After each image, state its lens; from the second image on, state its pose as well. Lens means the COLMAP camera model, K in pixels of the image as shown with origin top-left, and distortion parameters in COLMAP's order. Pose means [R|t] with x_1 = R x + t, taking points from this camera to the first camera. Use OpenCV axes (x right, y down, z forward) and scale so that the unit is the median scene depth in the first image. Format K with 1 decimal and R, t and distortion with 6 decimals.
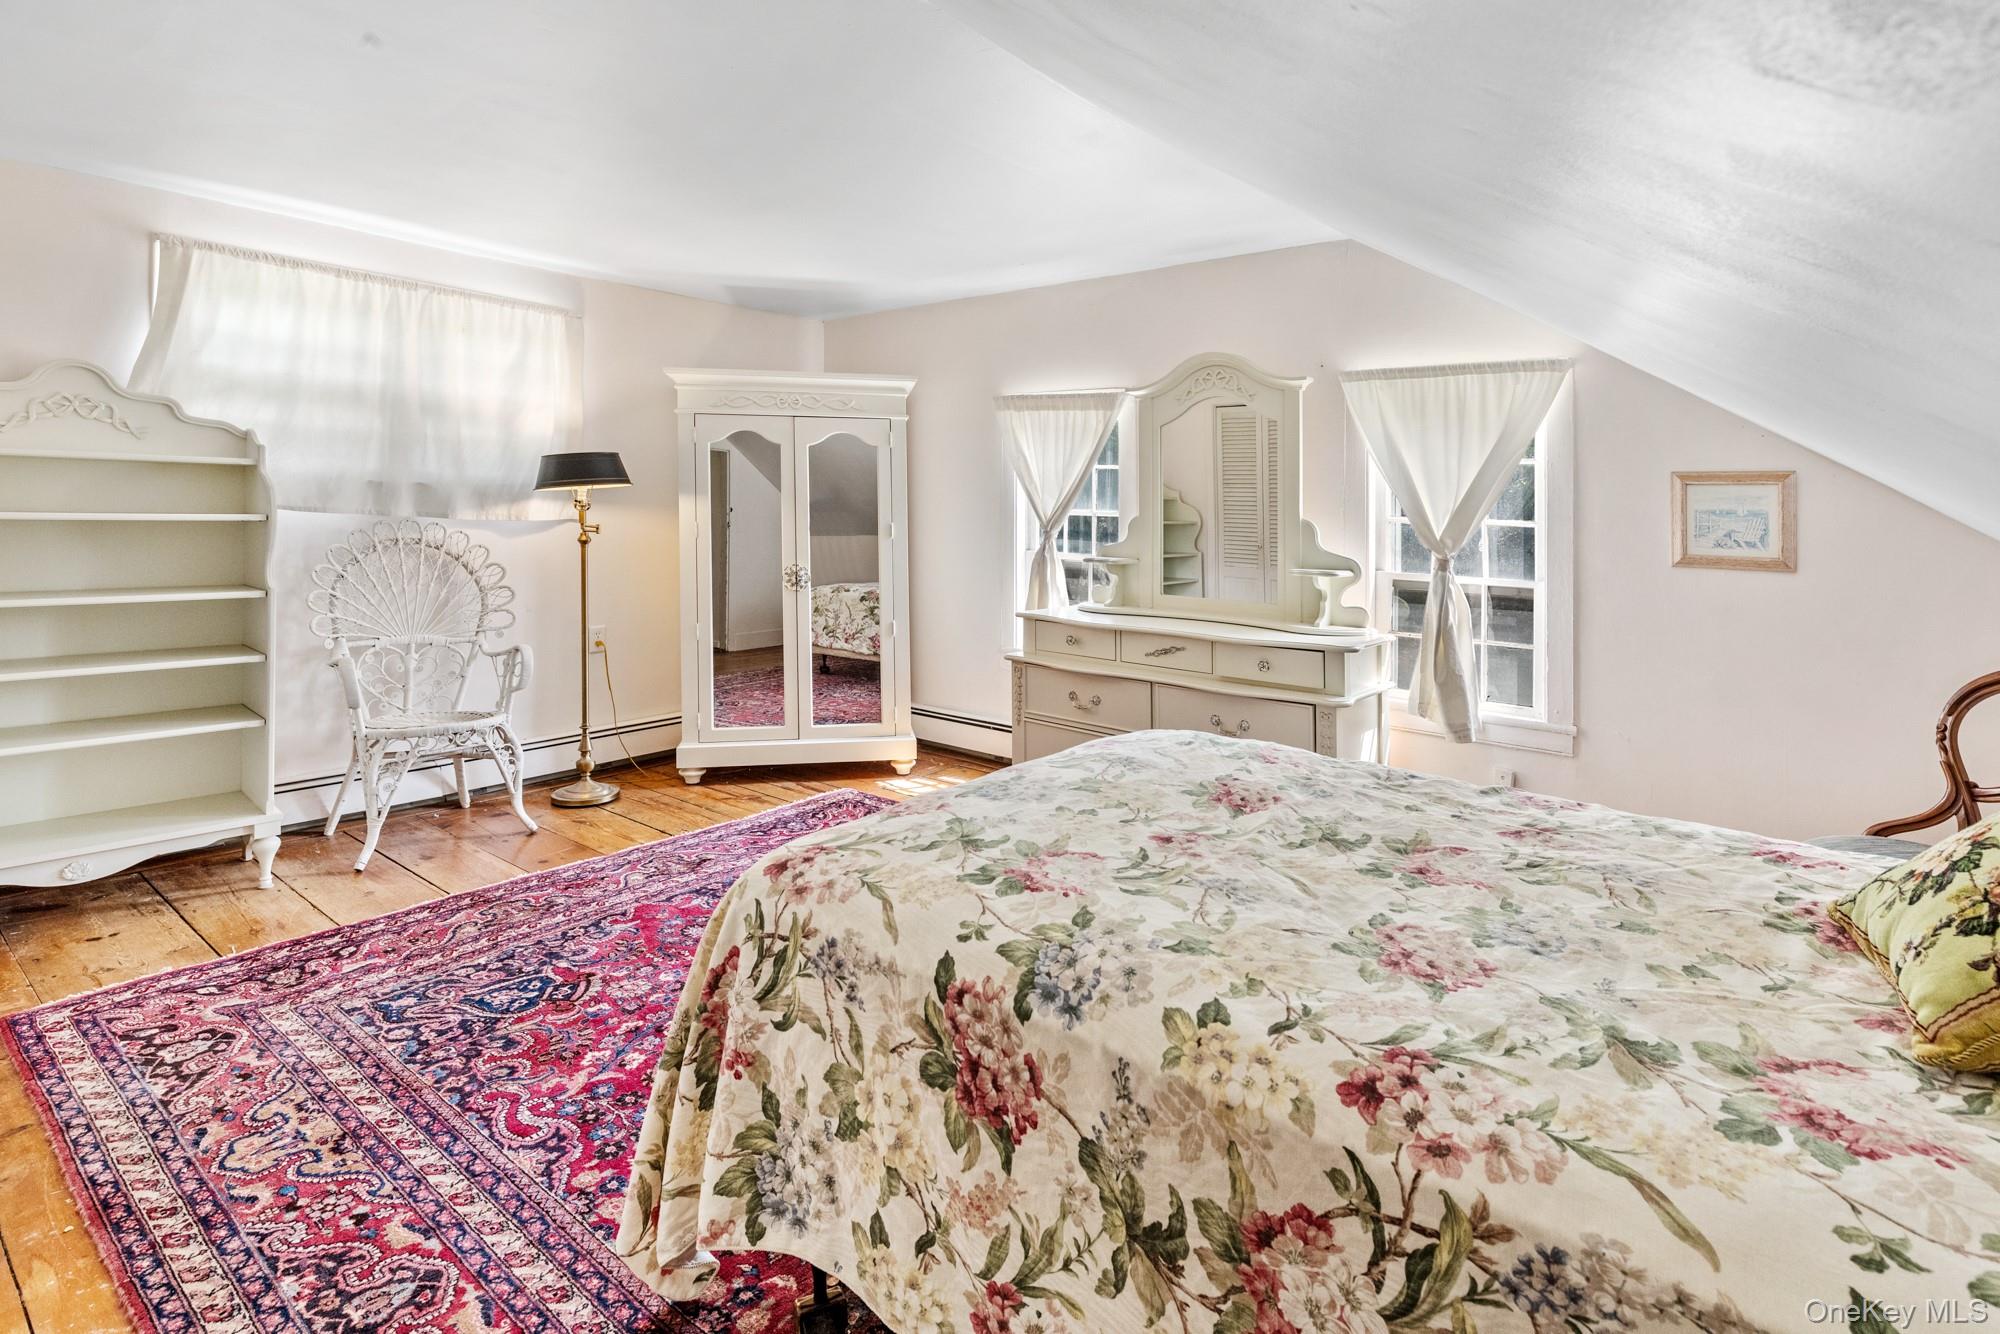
lens RADIAL K [[929.0, 0, 1067.2], [0, 929.0, 620.1], [0, 0, 1]] dist [0.005200, -0.000089]
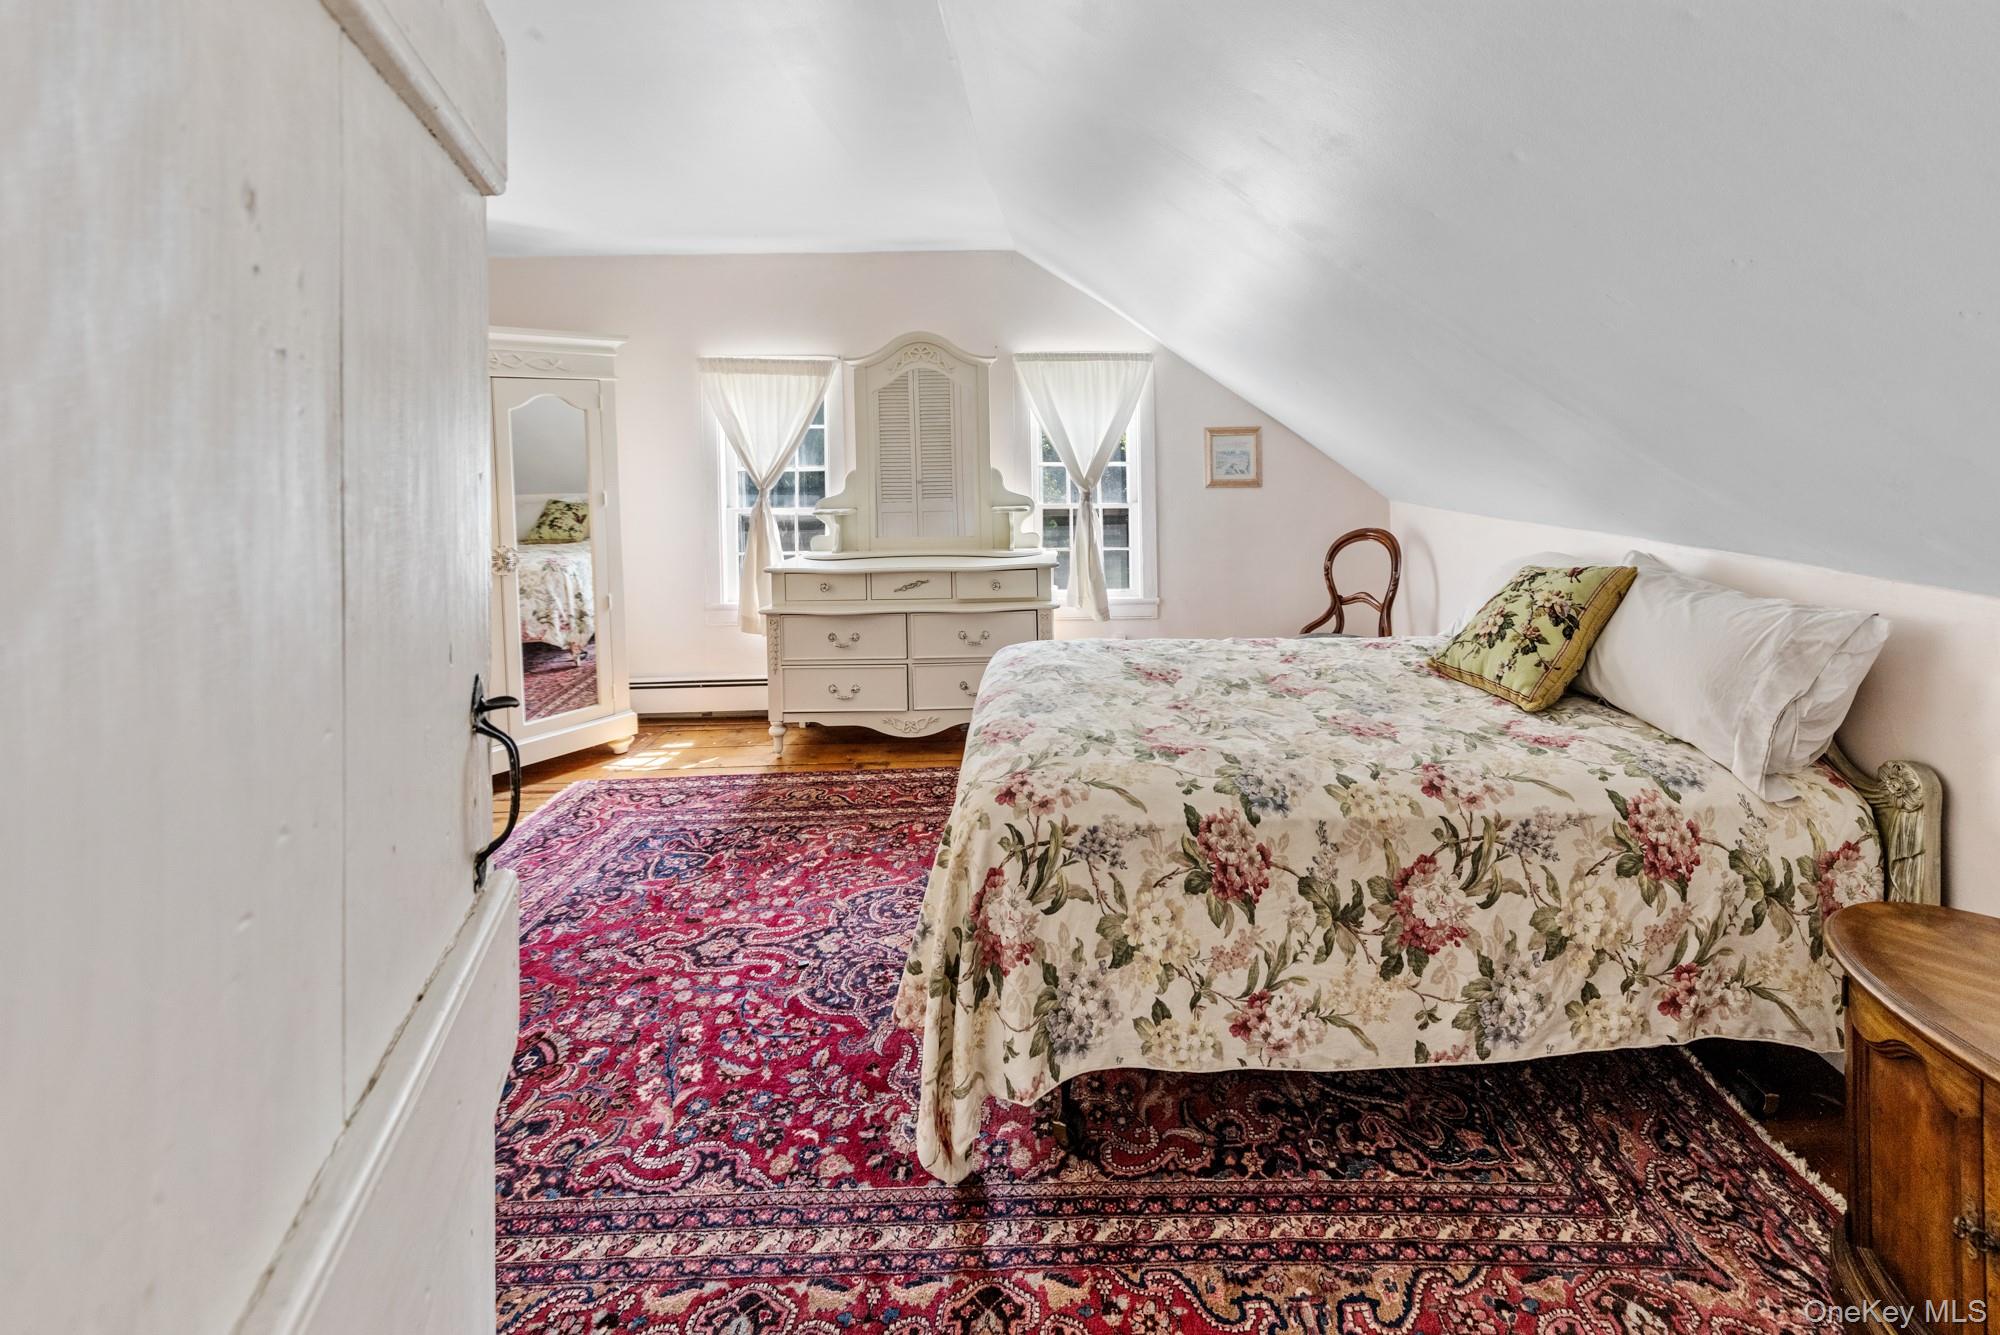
lens RADIAL K [[906.4, 0, 997.6], [0, 906.4, 572.6], [0, 0, 1]] dist [0.010445, -0.000058]
pose [[0.760859, -0.126073, 0.636553, -1.104609], [0.098287, 0.992018, 0.078995, -0.128916], [-0.641431, 0.002460, 0.767177, 0.092828]]
